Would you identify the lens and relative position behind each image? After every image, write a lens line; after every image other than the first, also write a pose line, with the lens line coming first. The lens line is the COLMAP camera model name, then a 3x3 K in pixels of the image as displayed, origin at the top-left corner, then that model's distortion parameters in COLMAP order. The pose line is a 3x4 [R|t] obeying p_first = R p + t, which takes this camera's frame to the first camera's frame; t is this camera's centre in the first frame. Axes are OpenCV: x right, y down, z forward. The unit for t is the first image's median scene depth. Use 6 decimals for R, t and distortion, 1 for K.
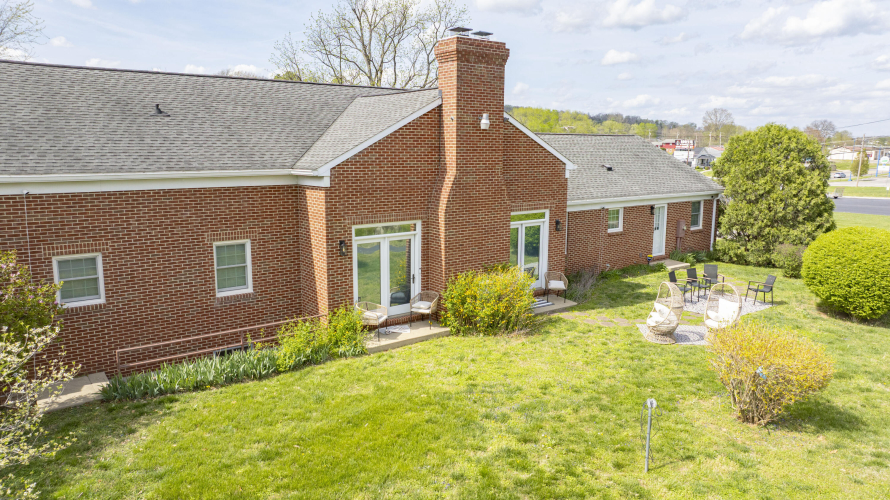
lens RADIAL K [[654.6, 0, 445.0], [0, 654.6, 250.0], [0, 0, 1]] dist [-0.010744, -0.000325]
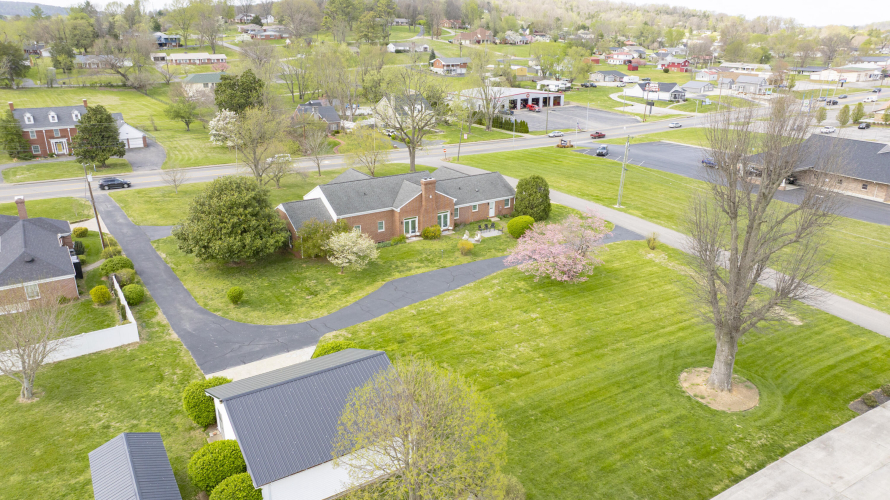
lens RADIAL K [[654.6, 0, 445.0], [0, 654.6, 250.0], [0, 0, 1]] dist [-0.010744, -0.000325]
pose [[0.997983, 0.027605, -0.057173, 0.451875], [-0.017627, 0.985597, 0.168191, -0.618921], [0.060992, -0.166844, 0.984095, -3.819092]]
